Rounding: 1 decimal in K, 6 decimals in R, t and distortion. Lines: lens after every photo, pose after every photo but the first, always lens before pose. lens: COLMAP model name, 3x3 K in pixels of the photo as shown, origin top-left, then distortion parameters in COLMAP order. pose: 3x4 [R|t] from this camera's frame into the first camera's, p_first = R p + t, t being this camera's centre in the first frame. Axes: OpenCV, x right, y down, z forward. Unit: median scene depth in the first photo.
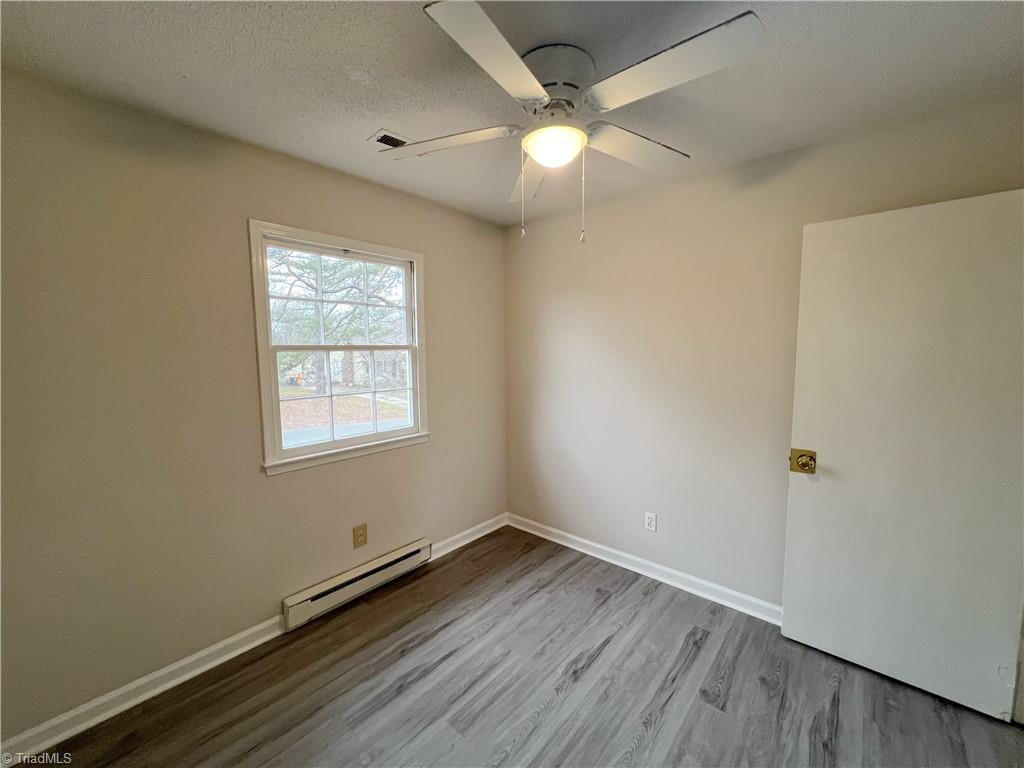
lens RADIAL K [[410.3, 0, 512.8], [0, 410.3, 387.1], [0, 0, 1]] dist [-0.001819, -0.000100]
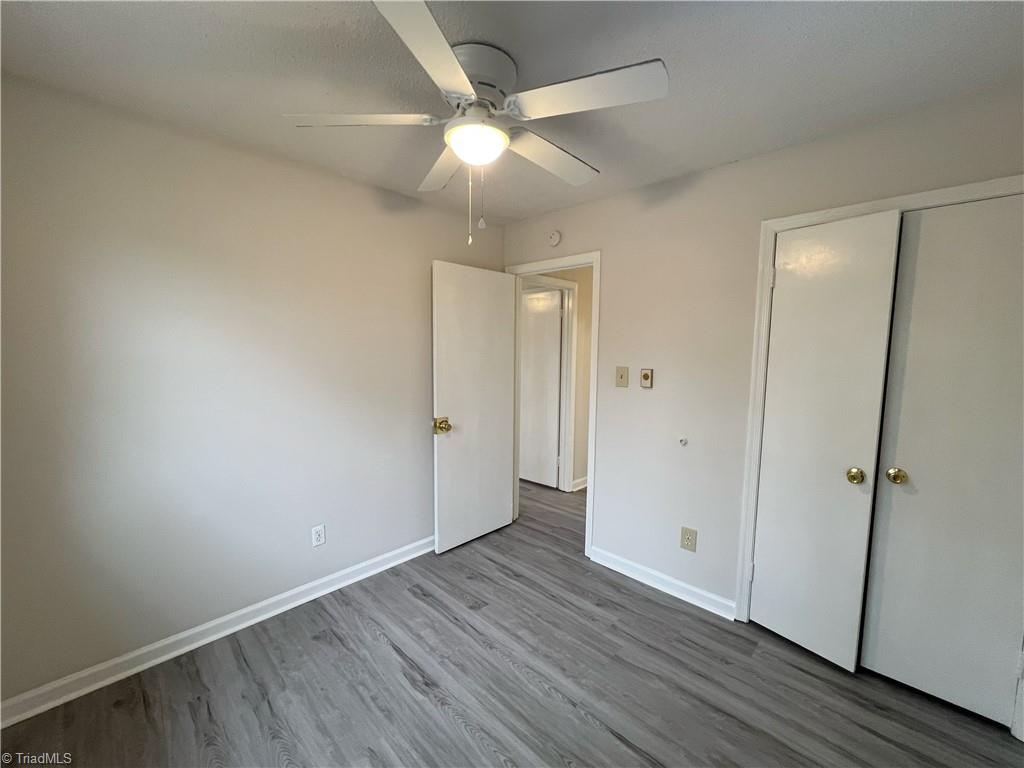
lens RADIAL K [[410.4, 0, 512.0], [0, 410.4, 384.0], [0, 0, 1]] dist [-0.000346, -0.000006]
pose [[0.058278, -0.090683, 0.994173, -0.715990], [0.087527, 0.992495, 0.085399, -0.067308], [-0.994456, 0.082040, 0.065778, 0.666085]]
